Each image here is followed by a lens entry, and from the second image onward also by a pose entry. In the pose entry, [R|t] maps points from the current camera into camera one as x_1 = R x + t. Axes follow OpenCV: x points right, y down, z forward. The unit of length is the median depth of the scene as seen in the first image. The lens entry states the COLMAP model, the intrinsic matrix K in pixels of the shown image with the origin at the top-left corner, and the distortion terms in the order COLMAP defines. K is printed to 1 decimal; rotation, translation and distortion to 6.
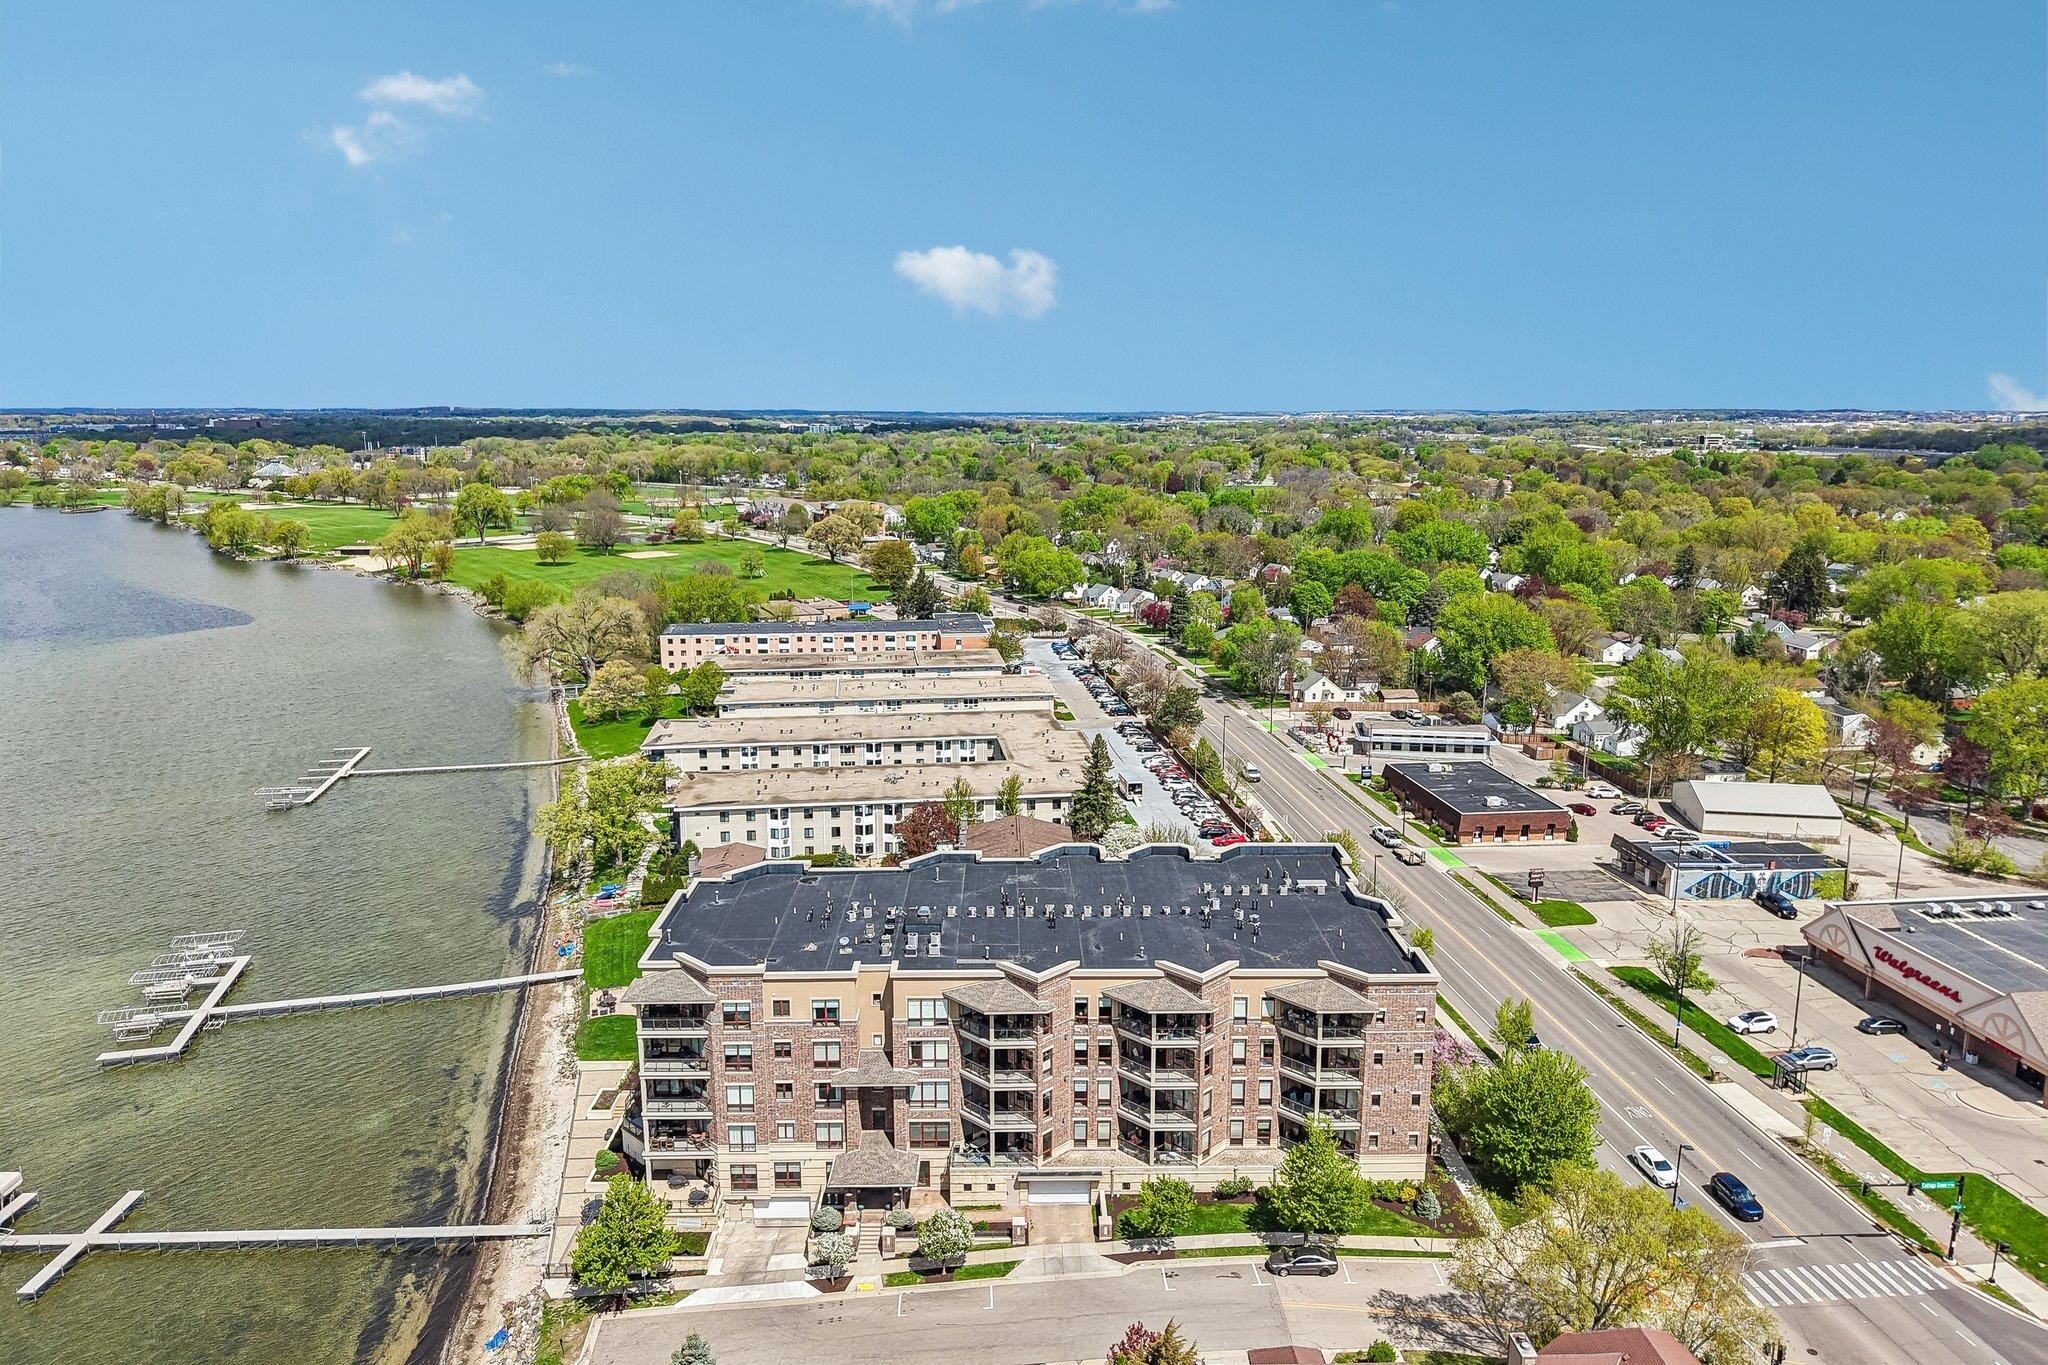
lens RADIAL K [[1368.7, 0, 1024.0], [0, 1368.7, 682.5], [0, 0, 1]] dist [0.030035, -0.035083]
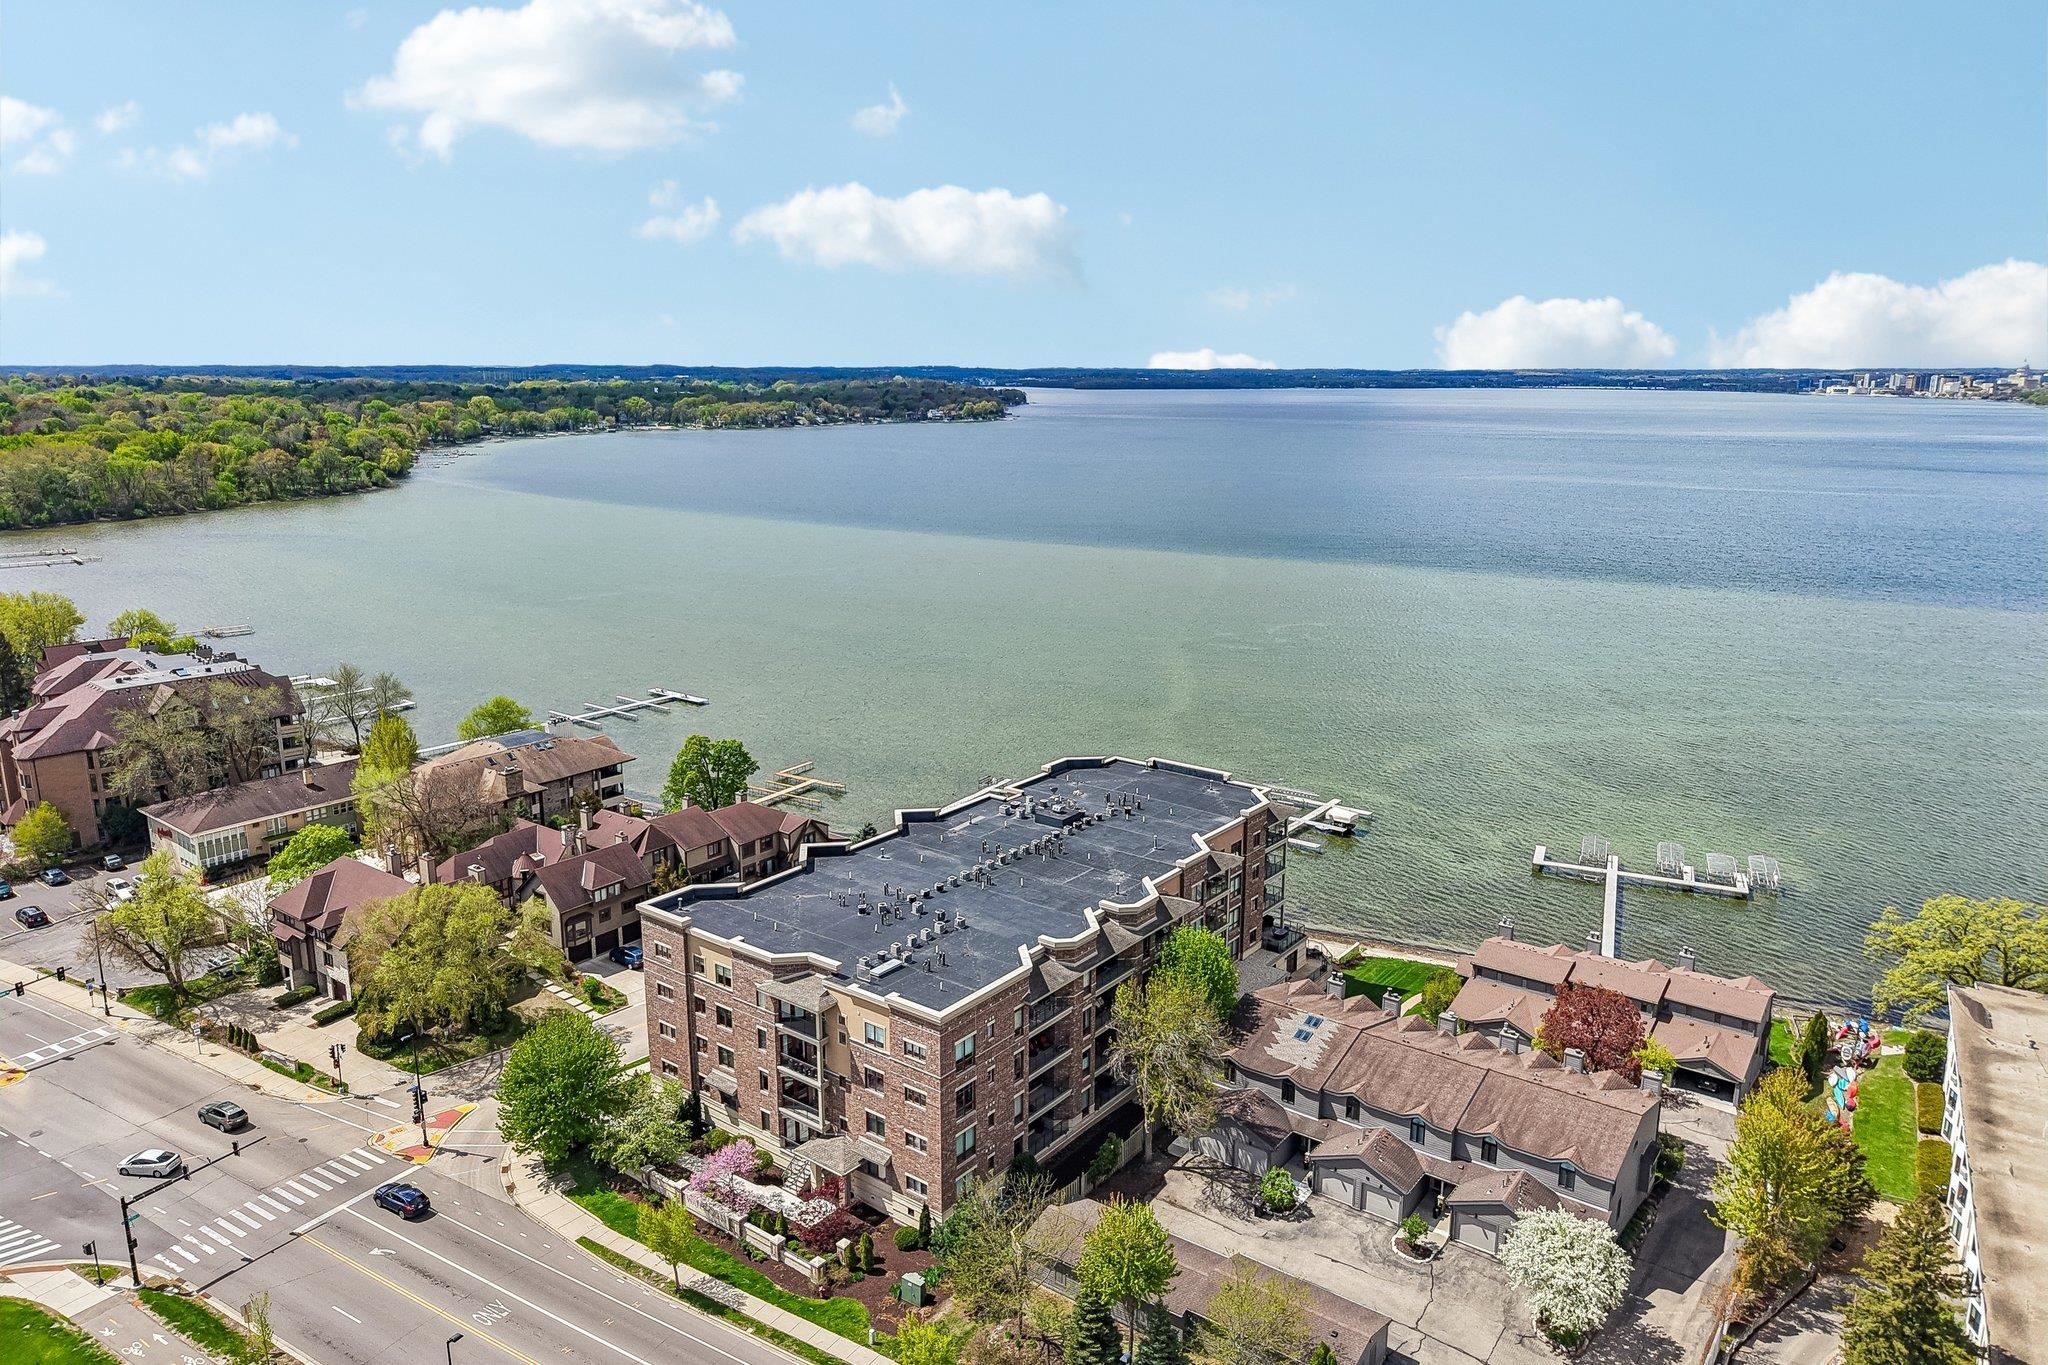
lens RADIAL K [[1379.5, 0, 1024.0], [0, 1379.5, 682.5], [0, 0, 1]] dist [0.013943, -0.002372]
pose [[-0.615469, 0.174074, -0.768698, 0.879136], [-0.157043, 0.928664, 0.336038, -0.340555], [0.772357, 0.327540, -0.544227, 1.697515]]
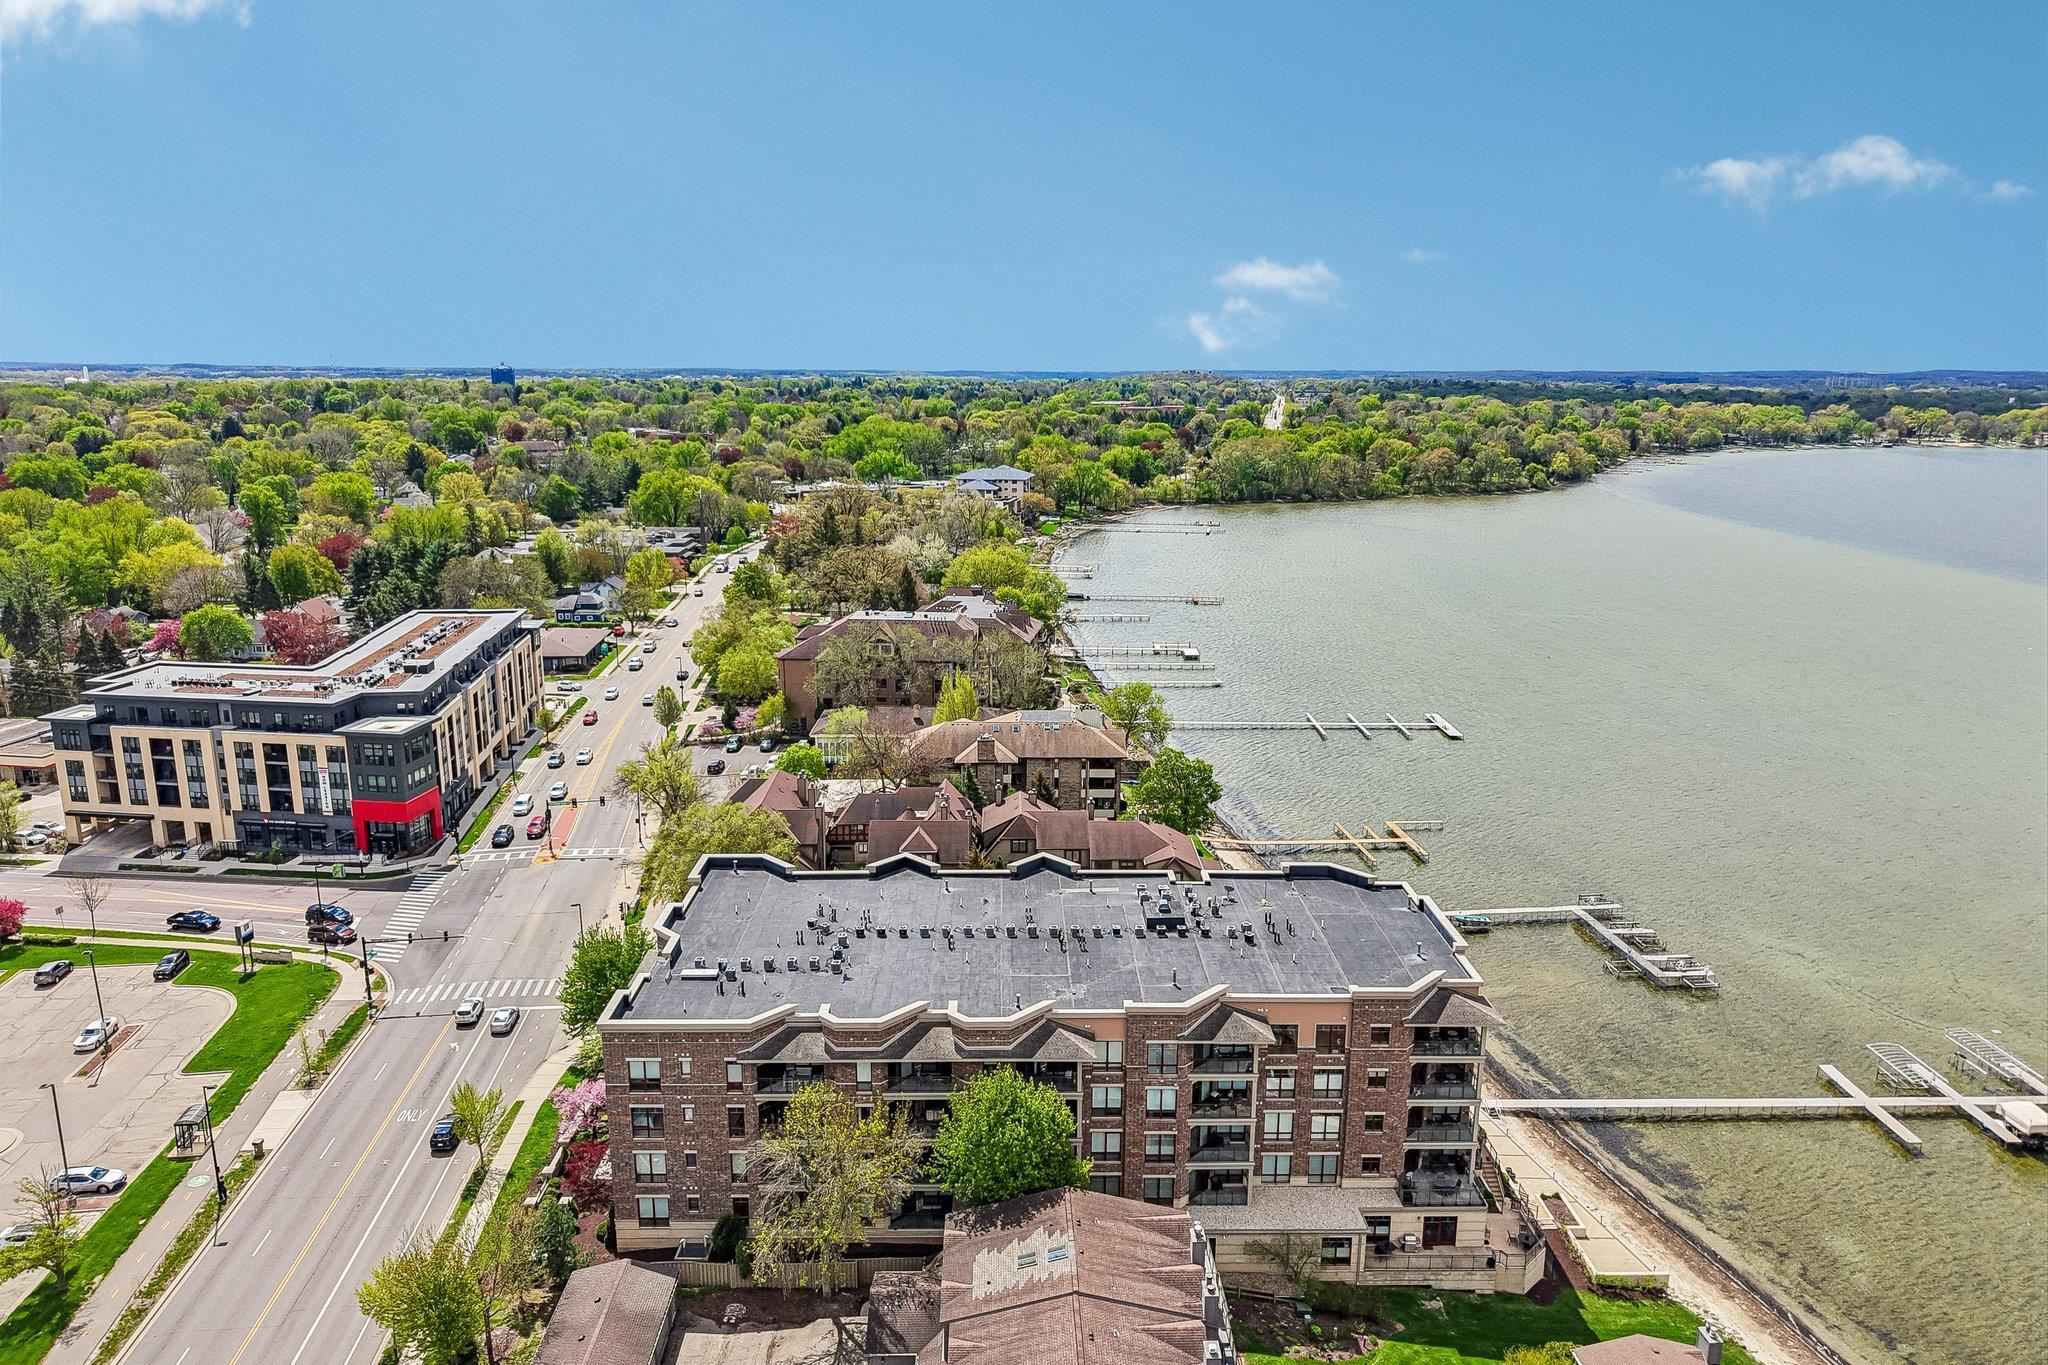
lens RADIAL K [[1368.7, 0, 1024.0], [0, 1368.7, 682.5], [0, 0, 1]] dist [0.030035, -0.035083]
pose [[-0.999968, -0.003557, -0.007204, 0.033420], [-0.006203, 0.911685, 0.410844, -0.394655], [0.005106, 0.410875, -0.911677, 1.948386]]
